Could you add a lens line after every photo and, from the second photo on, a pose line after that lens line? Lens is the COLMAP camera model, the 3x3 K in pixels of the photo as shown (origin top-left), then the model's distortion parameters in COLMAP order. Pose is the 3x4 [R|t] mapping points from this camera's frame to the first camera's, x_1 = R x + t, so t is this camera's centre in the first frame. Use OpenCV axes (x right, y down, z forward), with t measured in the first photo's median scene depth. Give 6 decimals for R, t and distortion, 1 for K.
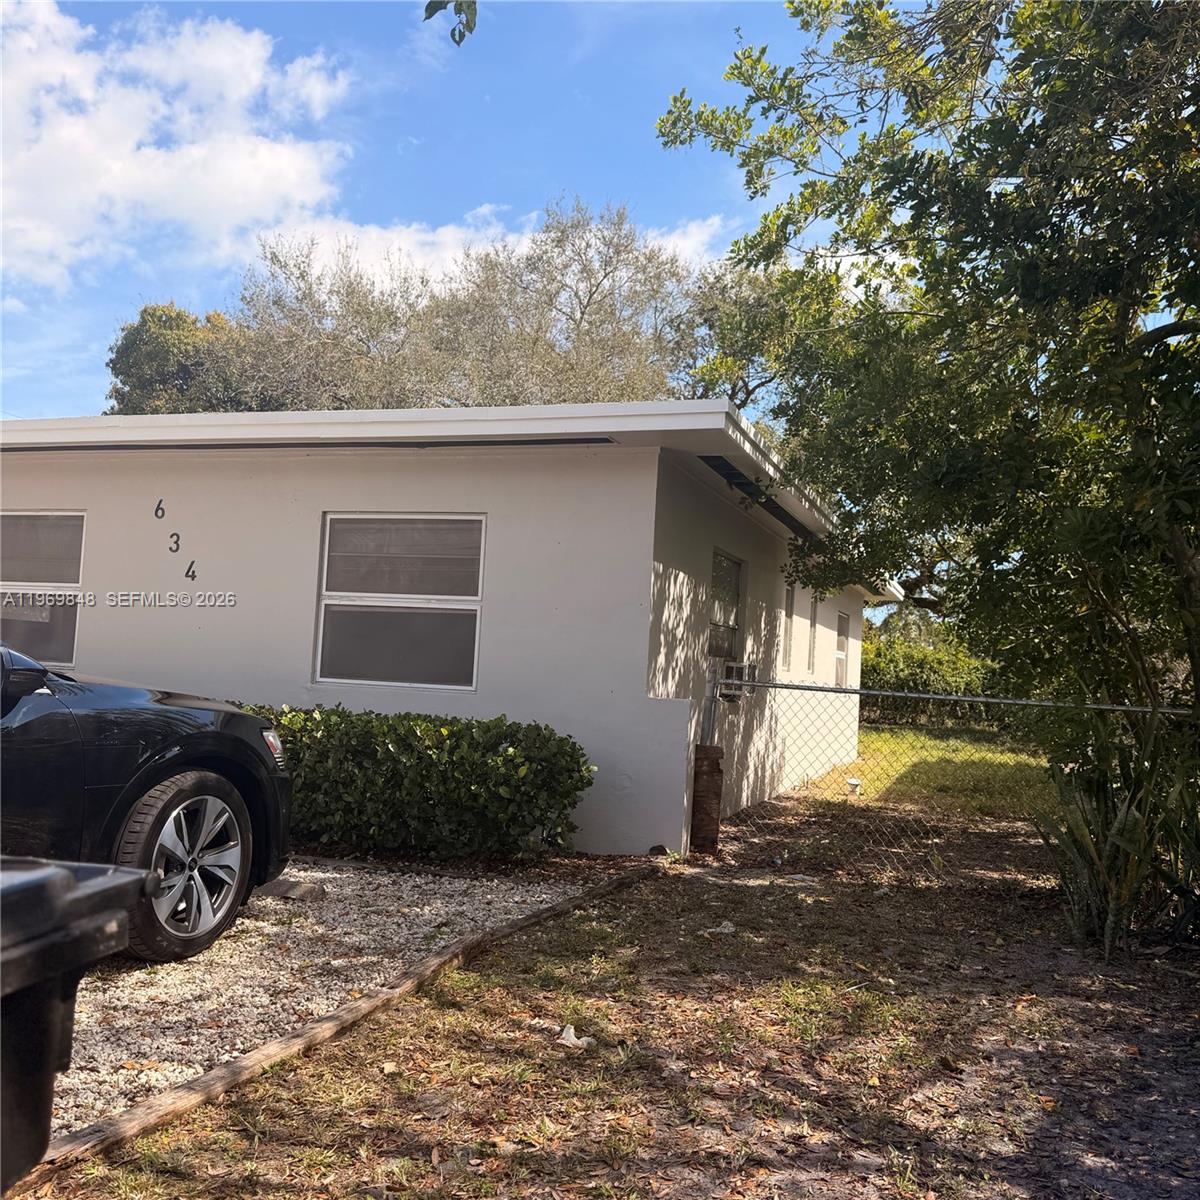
lens RADIAL K [[1101.6, 0, 600.0], [0, 1101.6, 600.0], [0, 0, 1]] dist [0.142363, -0.246845]
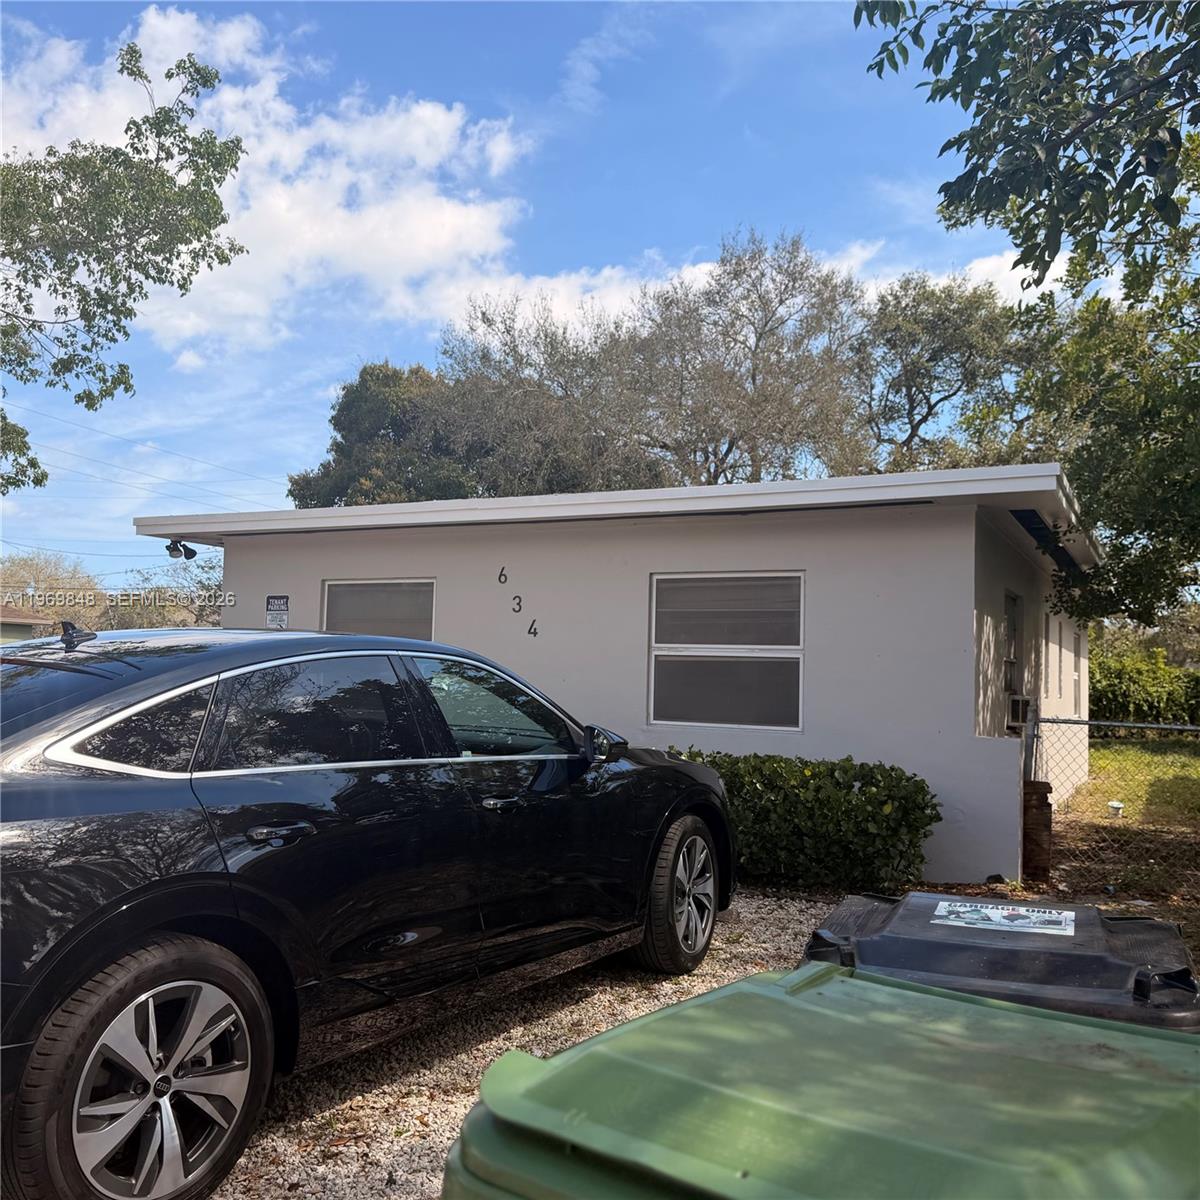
lens RADIAL K [[1103.2, 0, 593.0], [0, 1103.2, 592.5], [0, 0, 1]] dist [0.131562, -0.242819]
pose [[0.990637, -0.036713, -0.131492, -0.107543], [0.034125, 0.999178, -0.021884, -0.025030], [0.132187, 0.017192, 0.991076, -0.081441]]
